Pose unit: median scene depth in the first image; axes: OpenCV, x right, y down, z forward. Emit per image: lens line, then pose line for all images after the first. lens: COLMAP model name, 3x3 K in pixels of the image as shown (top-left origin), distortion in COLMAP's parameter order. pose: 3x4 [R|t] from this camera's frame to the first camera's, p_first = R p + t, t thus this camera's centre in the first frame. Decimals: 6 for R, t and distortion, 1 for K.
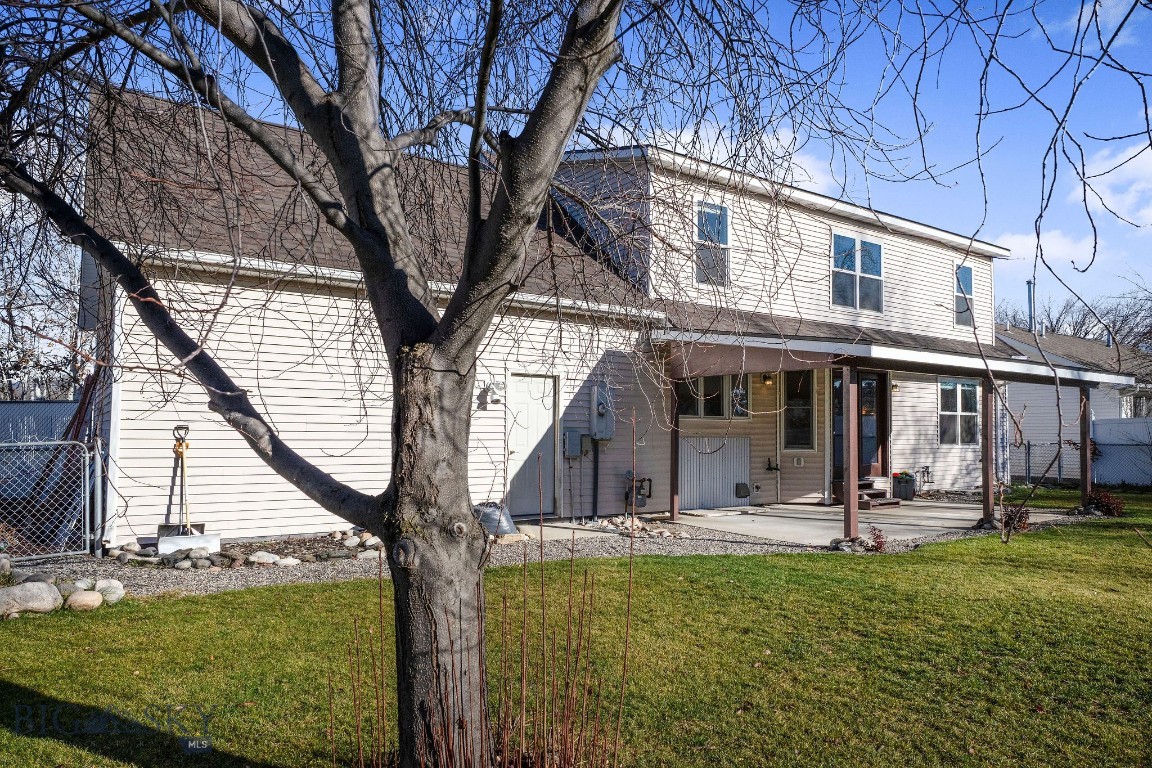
lens RADIAL K [[744.0, 0, 580.9], [0, 744.0, 388.1], [0, 0, 1]] dist [0.008317, 0.001045]
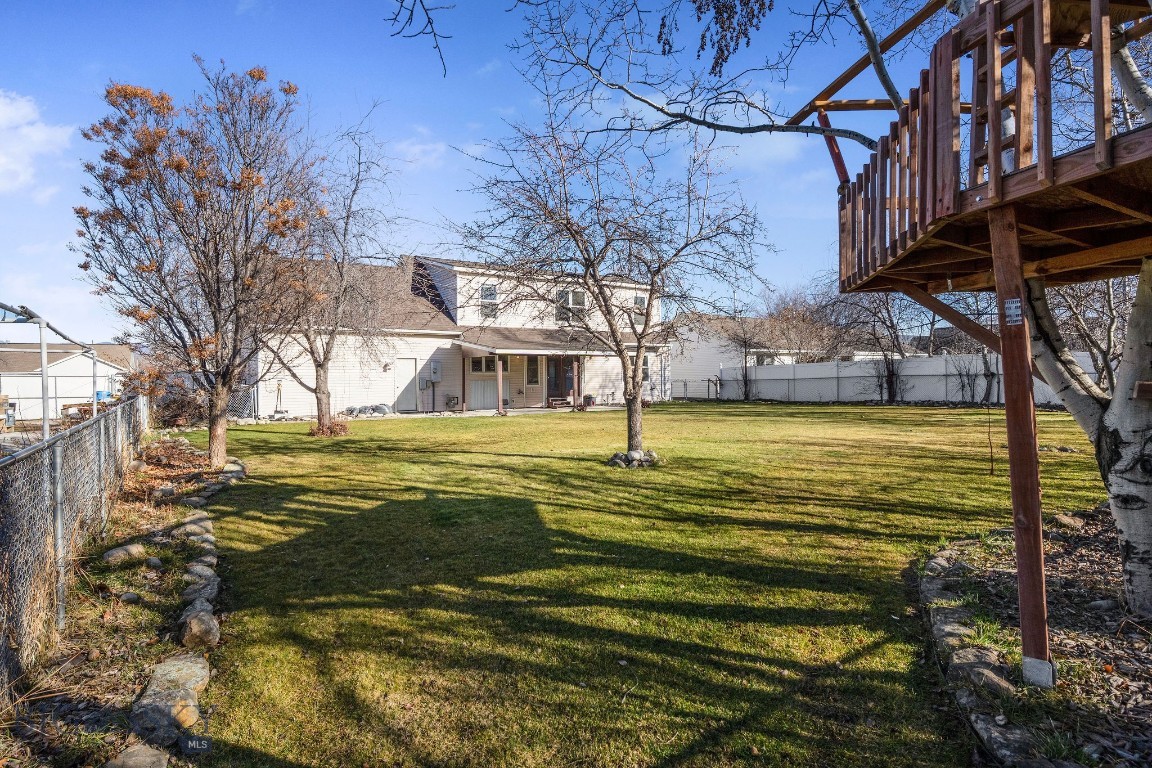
lens RADIAL K [[600.0, 0, 567.0], [0, 600.0, 383.9], [0, 0, 1]] dist [-0.006459, -0.000178]
pose [[0.999764, -0.018224, -0.011785, 0.445137], [0.018962, 0.997649, 0.065848, -0.047418], [0.010557, -0.066056, 0.997760, -0.948584]]
